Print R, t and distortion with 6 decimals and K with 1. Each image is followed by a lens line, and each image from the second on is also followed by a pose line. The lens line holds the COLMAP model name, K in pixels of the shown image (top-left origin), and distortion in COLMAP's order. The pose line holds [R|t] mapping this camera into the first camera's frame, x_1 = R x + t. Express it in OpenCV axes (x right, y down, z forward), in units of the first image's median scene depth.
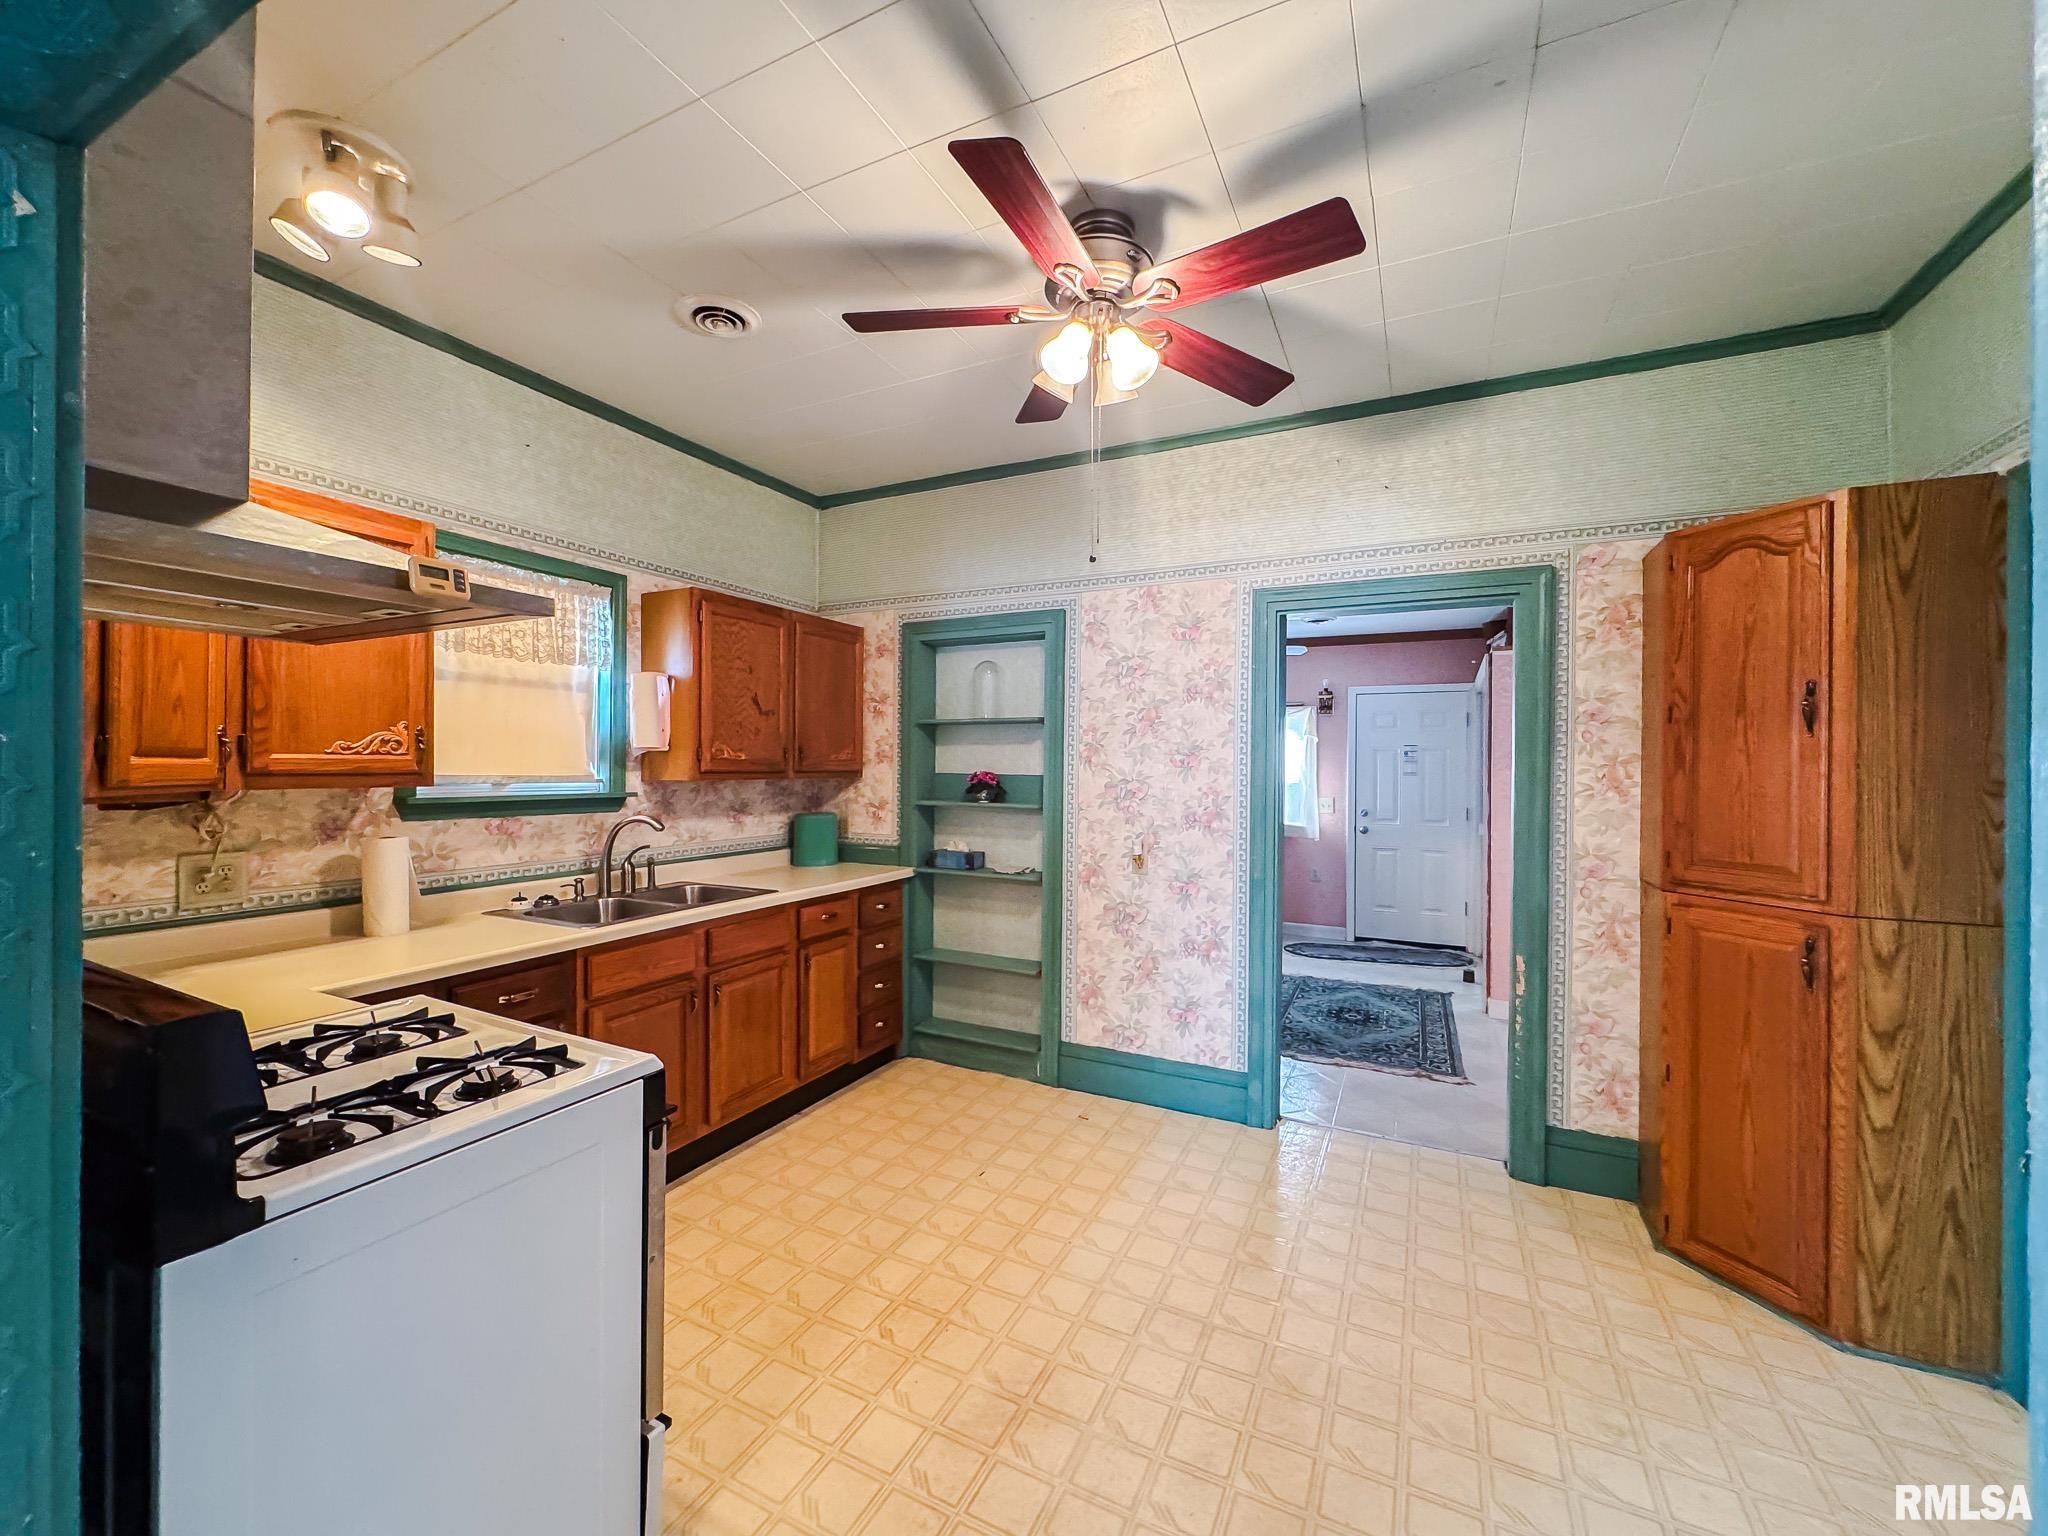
lens RADIAL K [[813.2, 0, 1024.0], [0, 813.2, 768.0], [0, 0, 1]] dist [-0.001268, -0.000129]
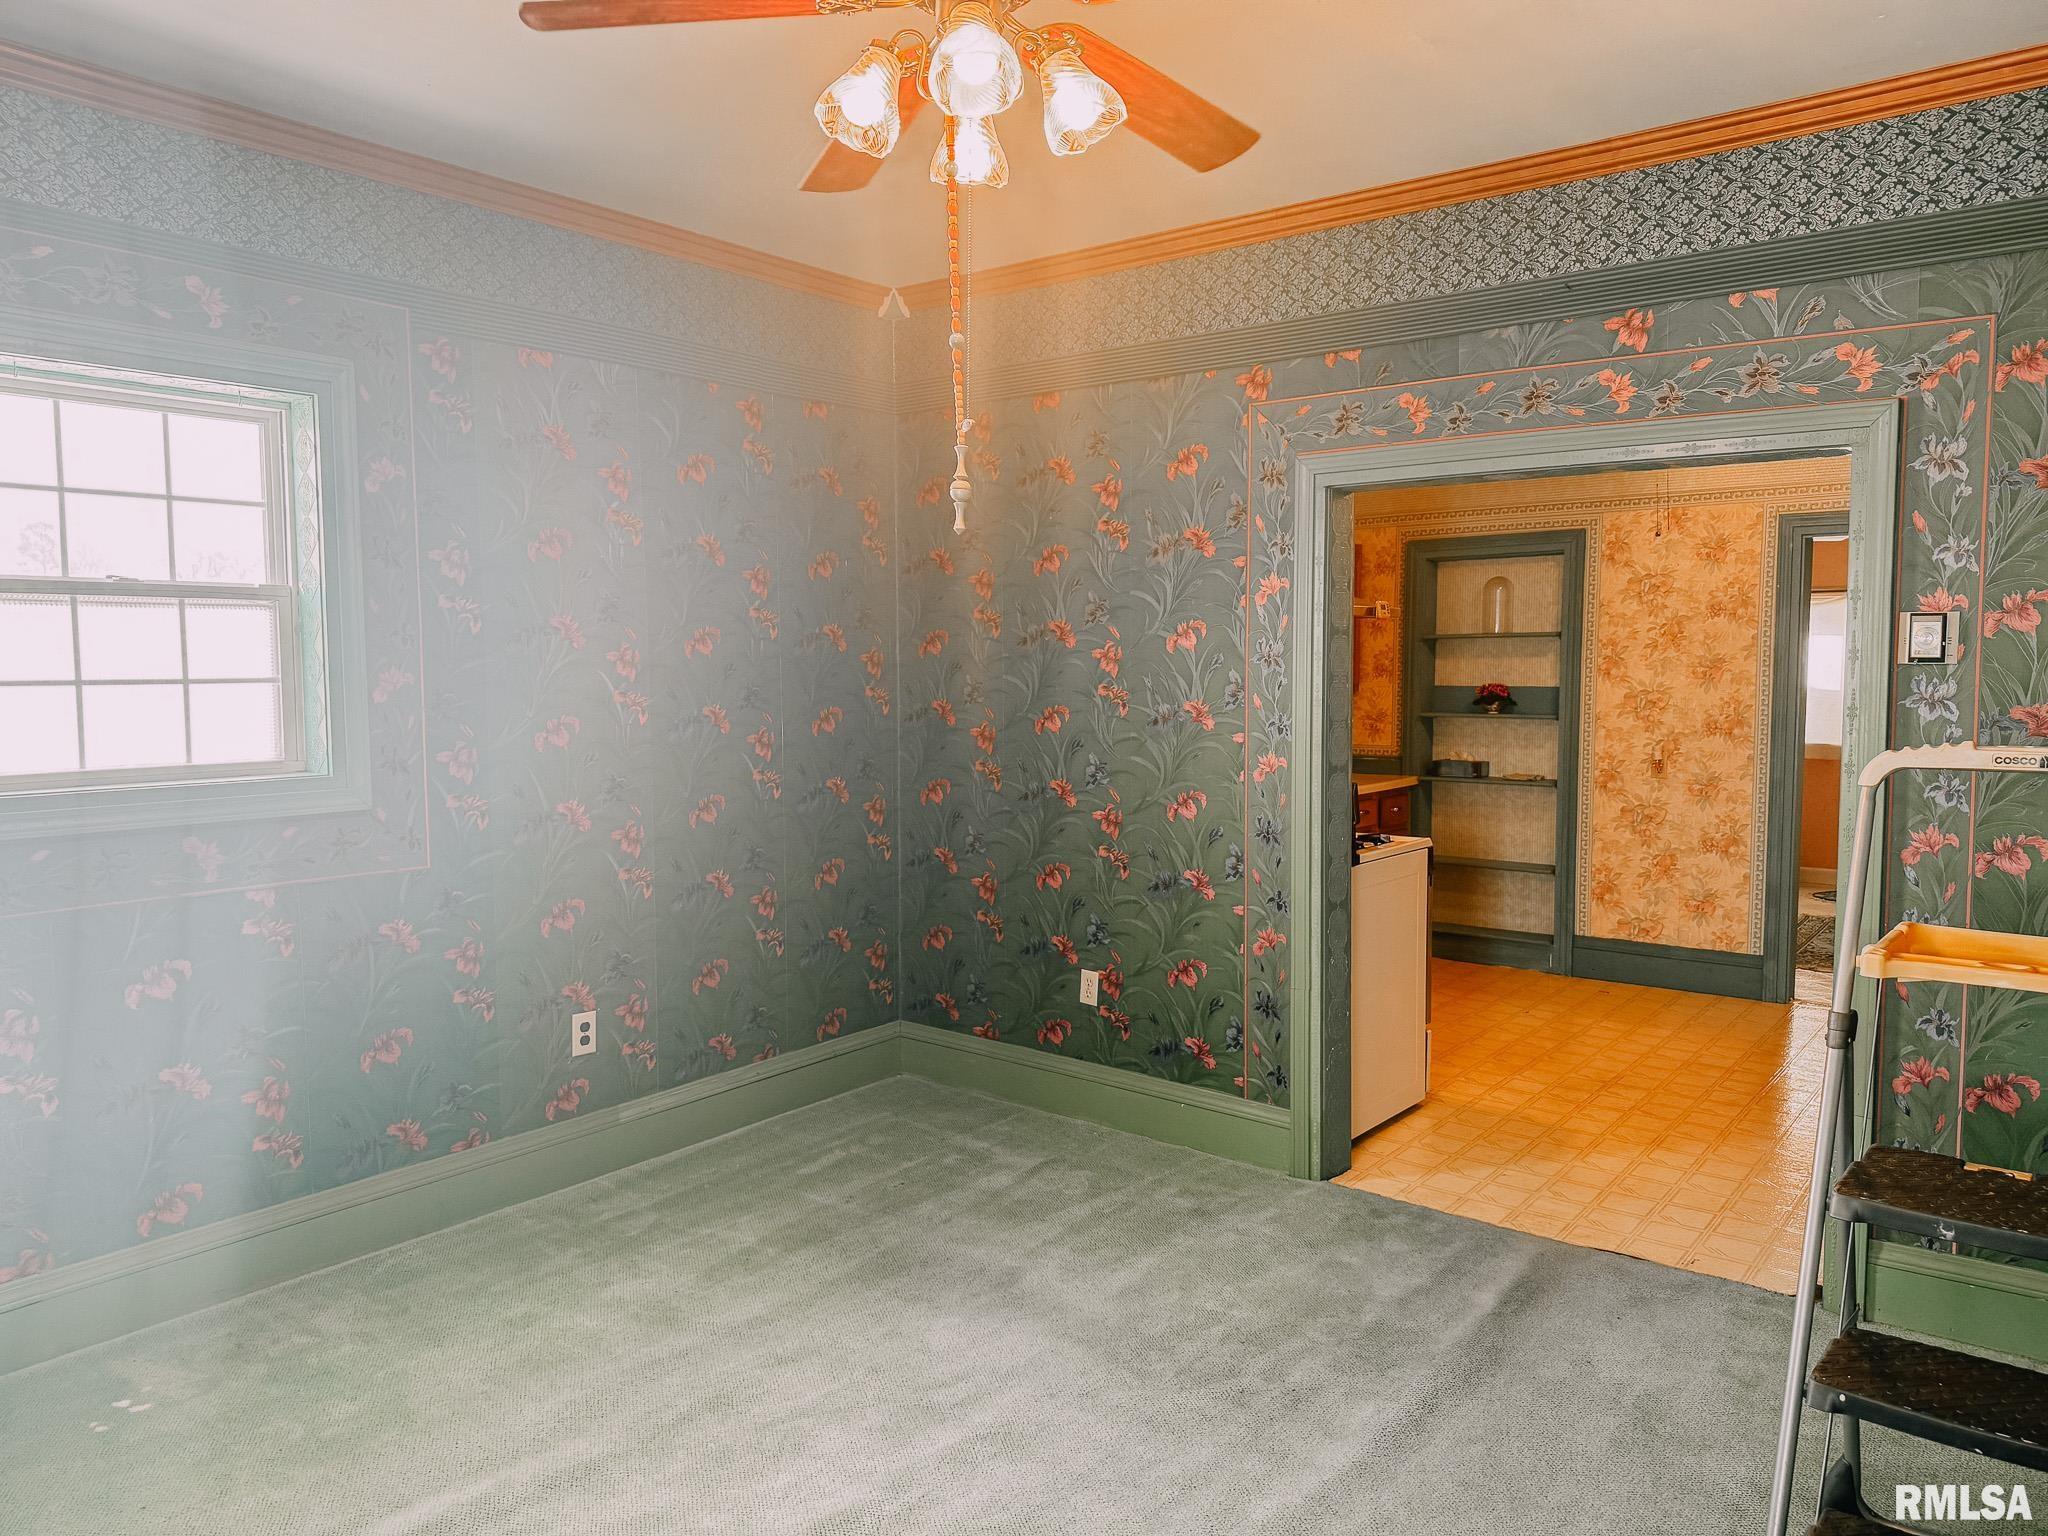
lens RADIAL K [[1418.5, 0, 1024.0], [0, 1418.5, 768.0], [0, 0, 1]] dist [0.088596, -0.183163]
pose [[0.977621, 0.002203, -0.210362, -0.286202], [0.012876, 0.997444, 0.070285, -0.027776], [0.209979, -0.071420, 0.975094, -1.047863]]
